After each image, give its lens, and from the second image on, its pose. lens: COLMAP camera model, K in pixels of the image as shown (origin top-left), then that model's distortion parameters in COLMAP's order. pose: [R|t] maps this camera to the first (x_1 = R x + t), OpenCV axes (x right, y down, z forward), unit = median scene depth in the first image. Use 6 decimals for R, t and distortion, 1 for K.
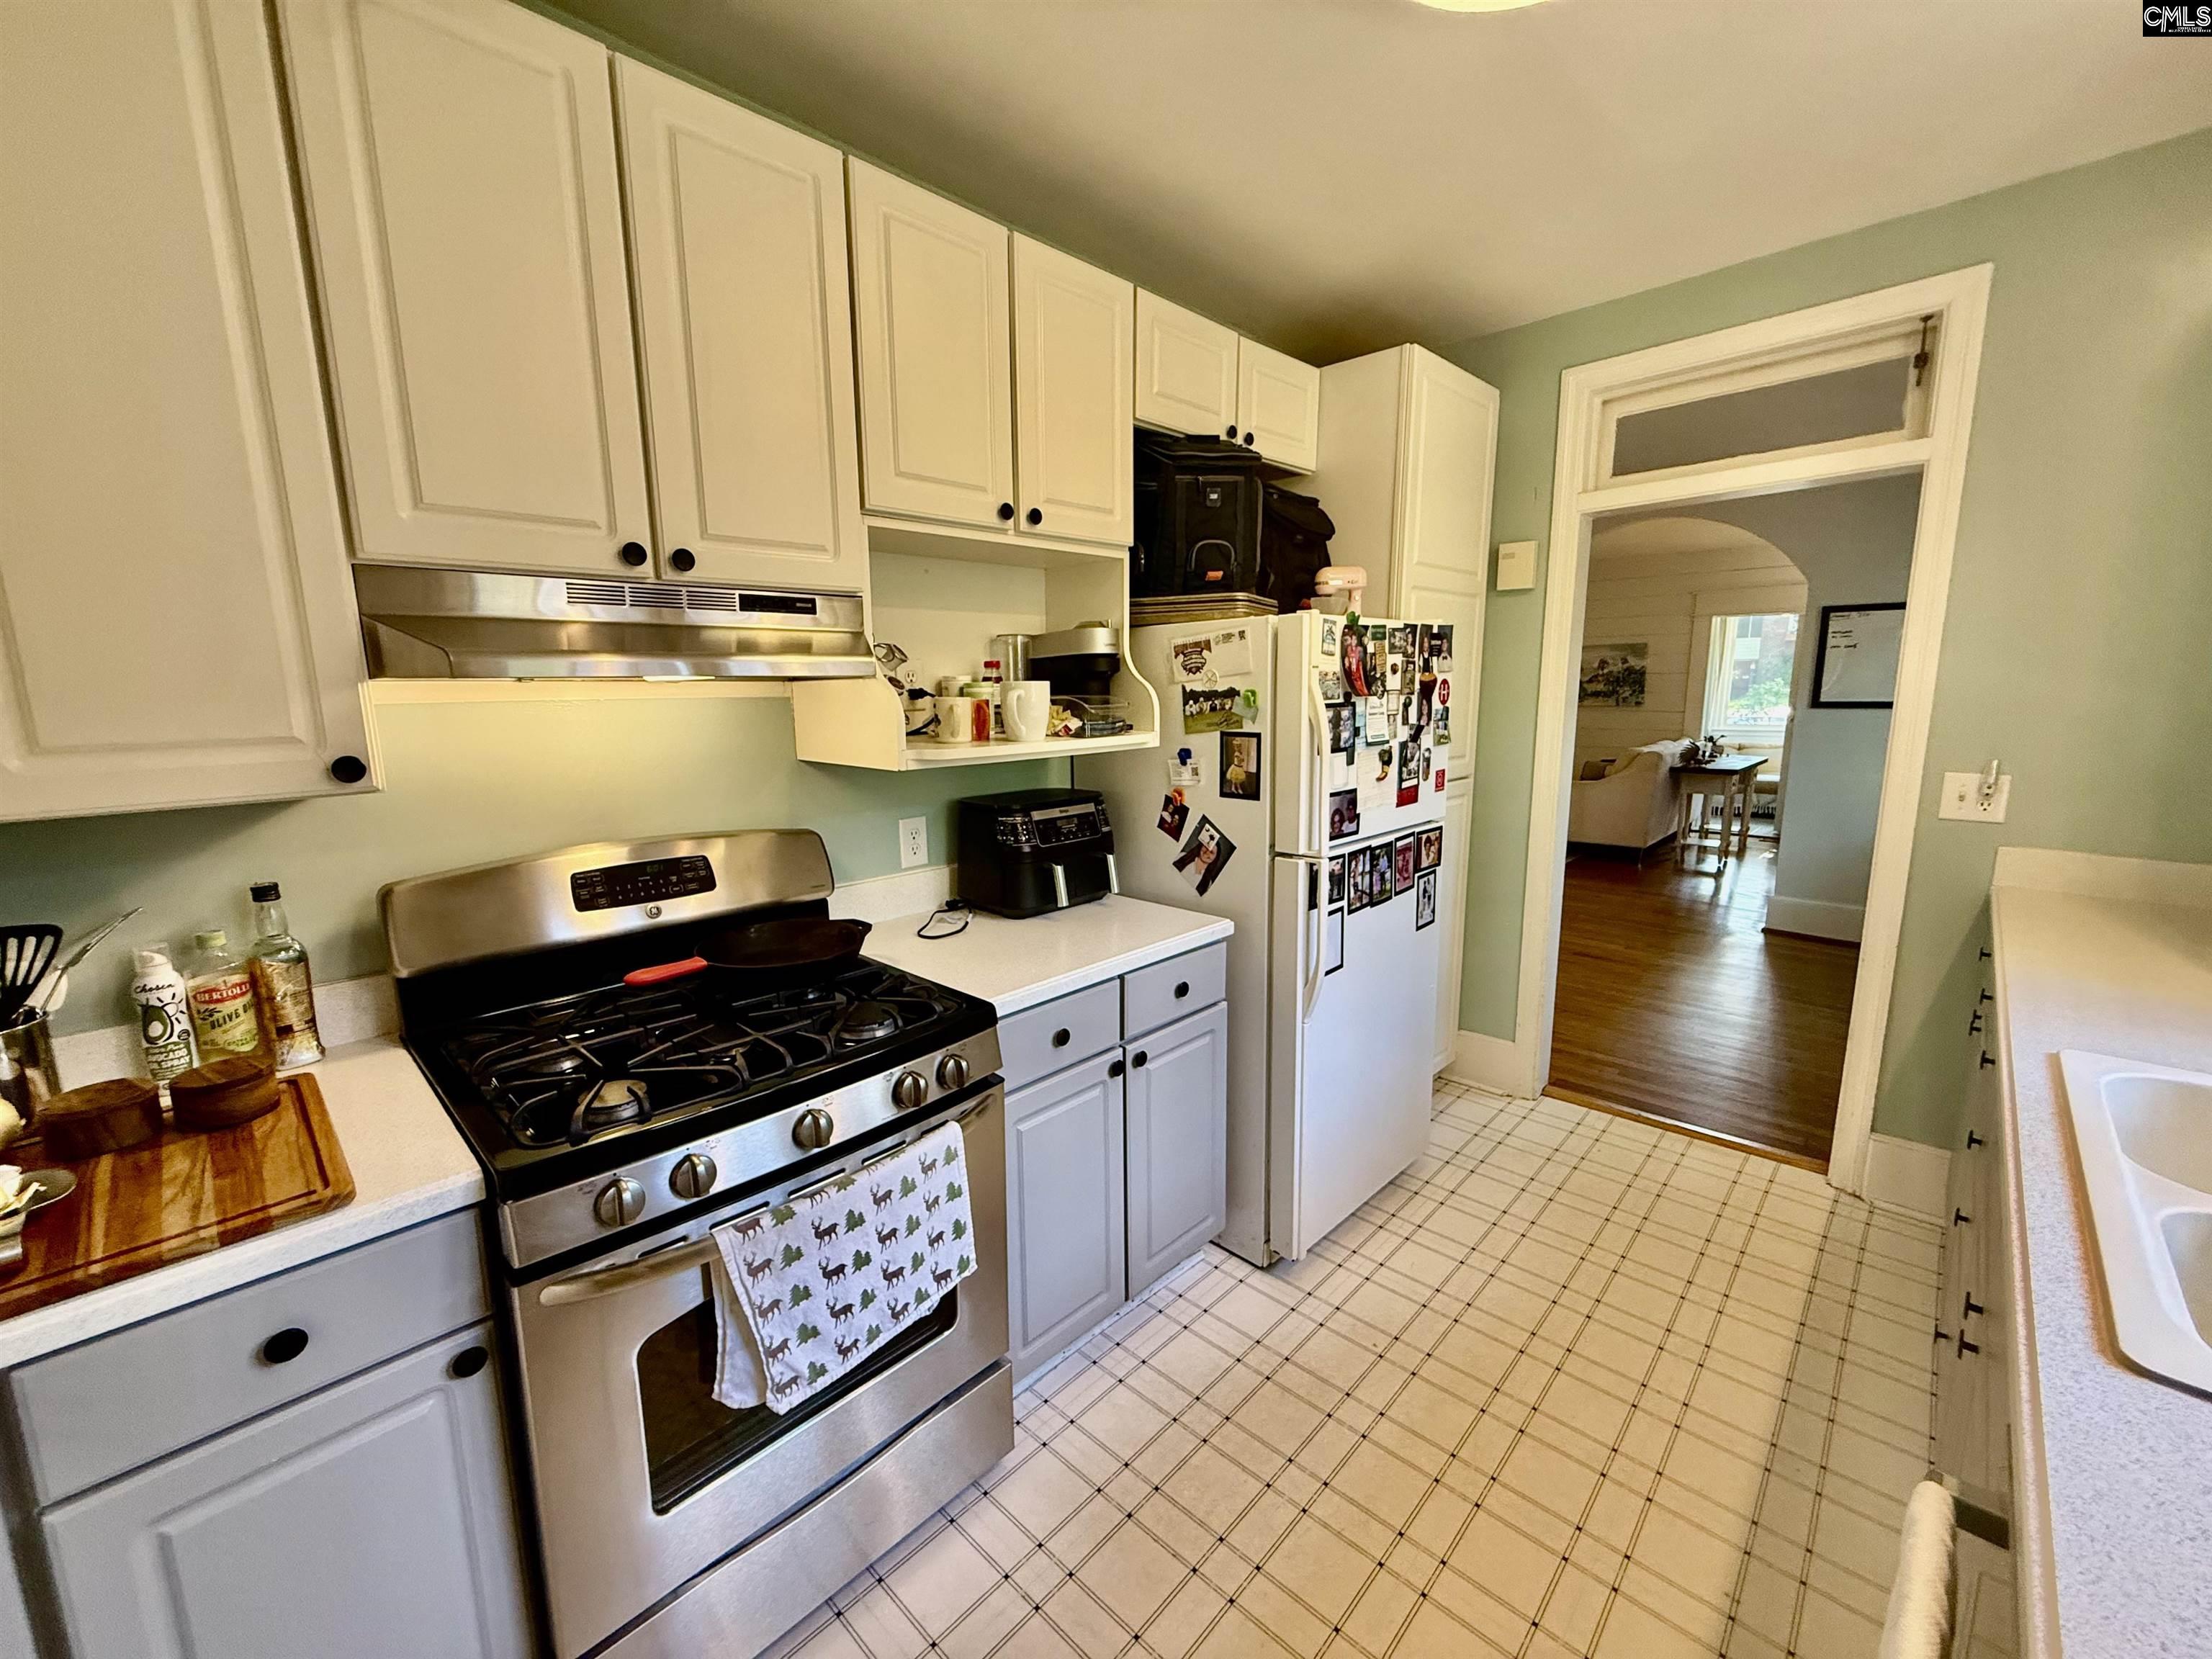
lens RADIAL K [[887.4, 0, 1094.5], [0, 887.4, 825.6], [0, 0, 1]] dist [-0.003498, -0.000012]
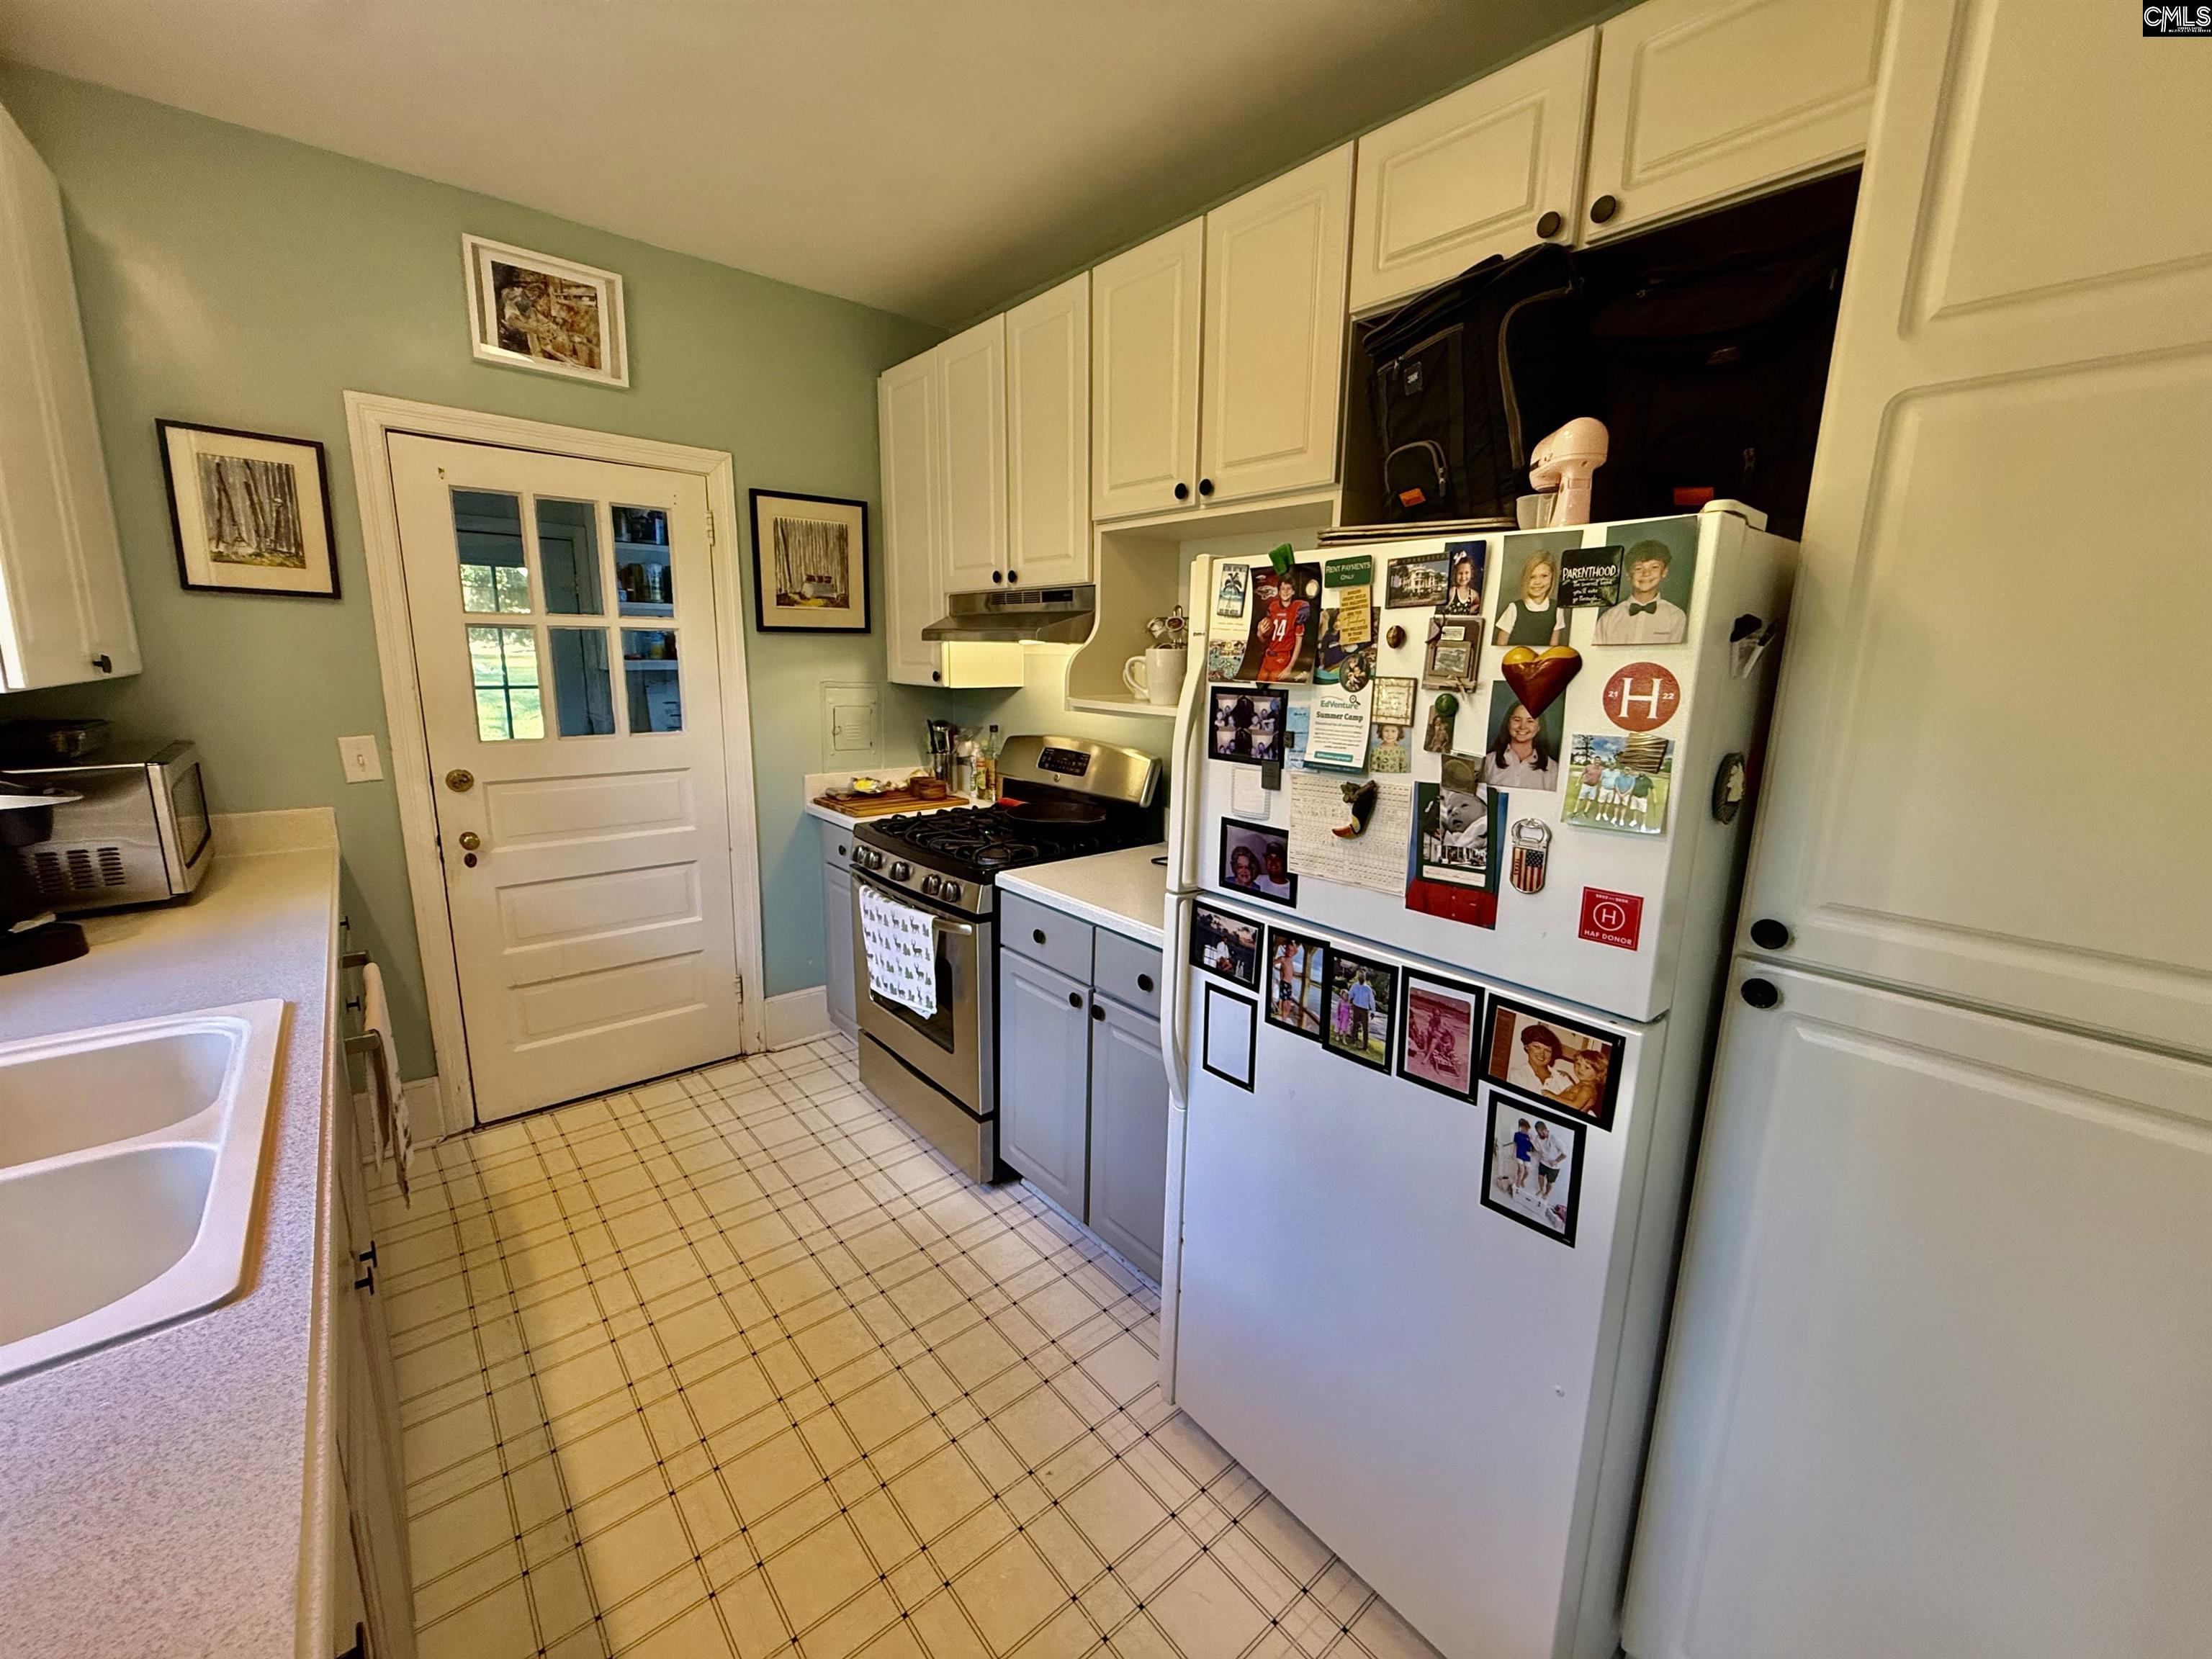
lens RADIAL K [[887.4, 0, 1098.1], [0, 887.4, 825.8], [0, 0, 1]] dist [-0.003498, -0.000012]
pose [[-0.100407, 0.204906, -0.973618, 0.923126], [-0.175426, 0.959587, 0.220044, -0.160772], [0.979359, 0.192892, -0.060403, 0.918914]]
